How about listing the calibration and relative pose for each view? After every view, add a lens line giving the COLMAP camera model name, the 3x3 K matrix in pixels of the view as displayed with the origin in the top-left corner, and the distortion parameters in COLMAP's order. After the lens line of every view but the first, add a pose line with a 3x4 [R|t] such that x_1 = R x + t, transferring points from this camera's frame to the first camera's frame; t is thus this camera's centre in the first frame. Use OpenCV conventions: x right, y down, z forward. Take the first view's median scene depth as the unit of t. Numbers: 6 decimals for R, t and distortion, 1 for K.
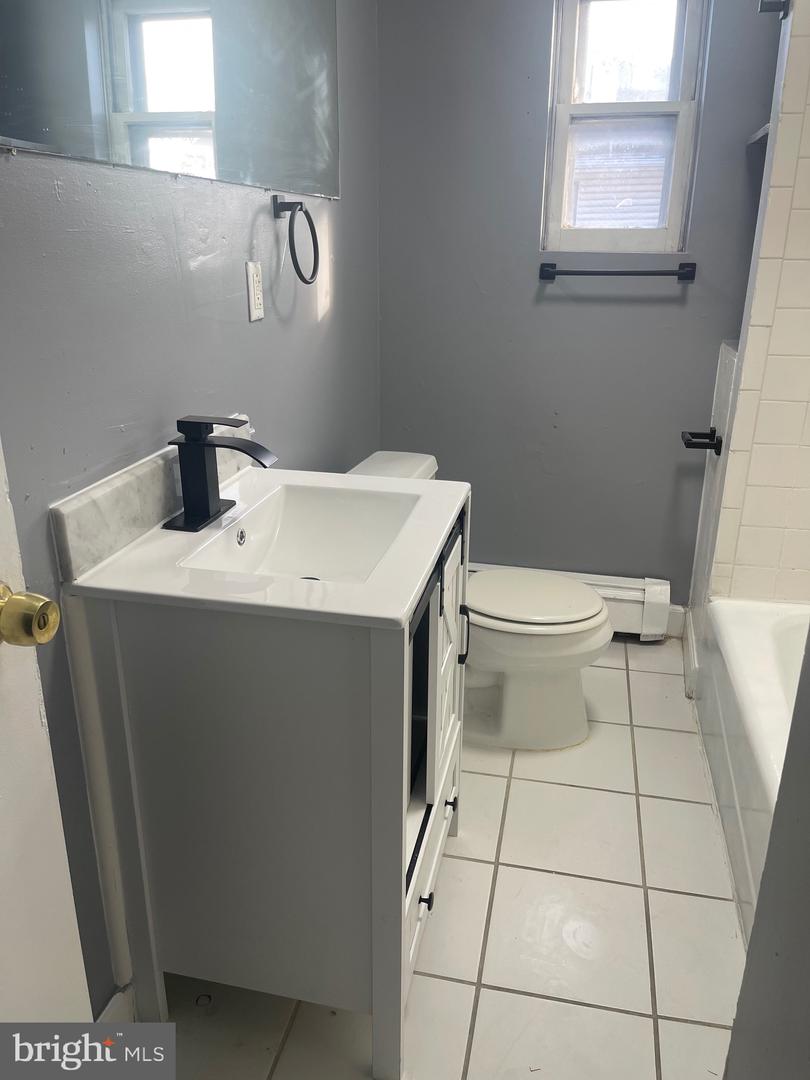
lens RADIAL K [[795.2, 0, 405.0], [0, 795.2, 540.0], [0, 0, 1]] dist [0.075544, -0.092170]
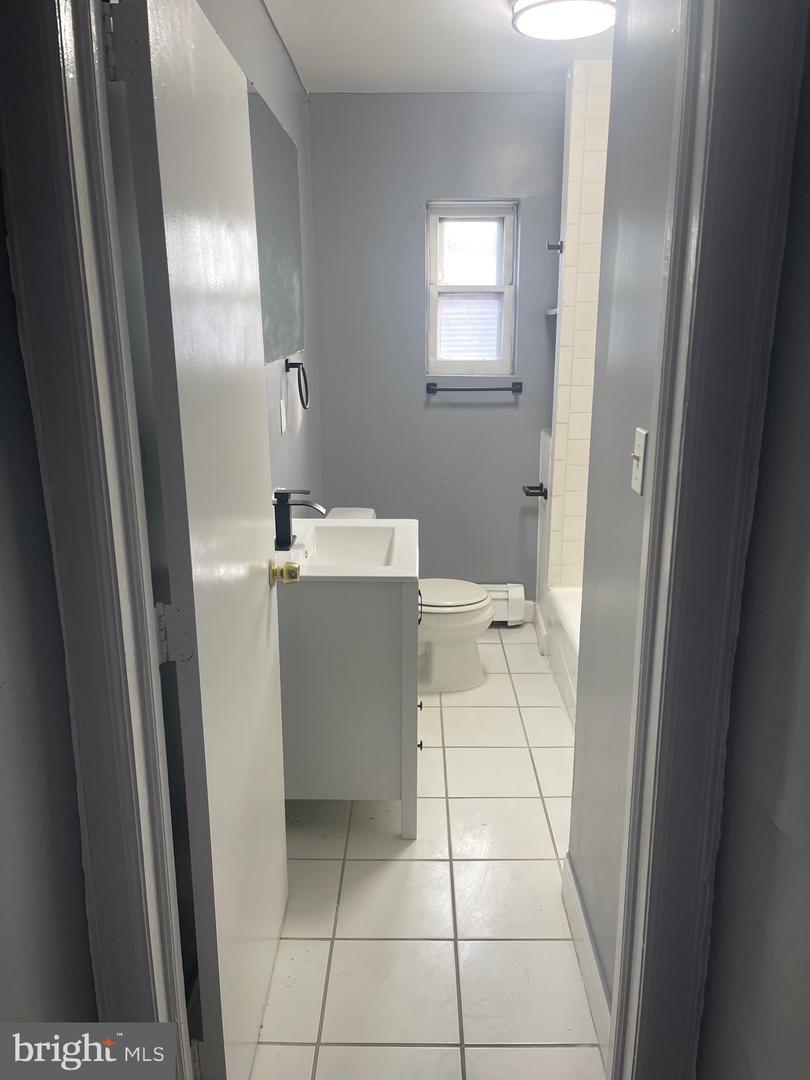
lens RADIAL K [[795.2, 0, 405.0], [0, 795.2, 540.0], [0, 0, 1]] dist [0.075544, -0.092170]
pose [[0.978547, -0.061016, 0.196782, -0.196802], [0.076615, 0.994411, -0.072649, 0.066237], [-0.191249, 0.086166, 0.977752, -0.479310]]
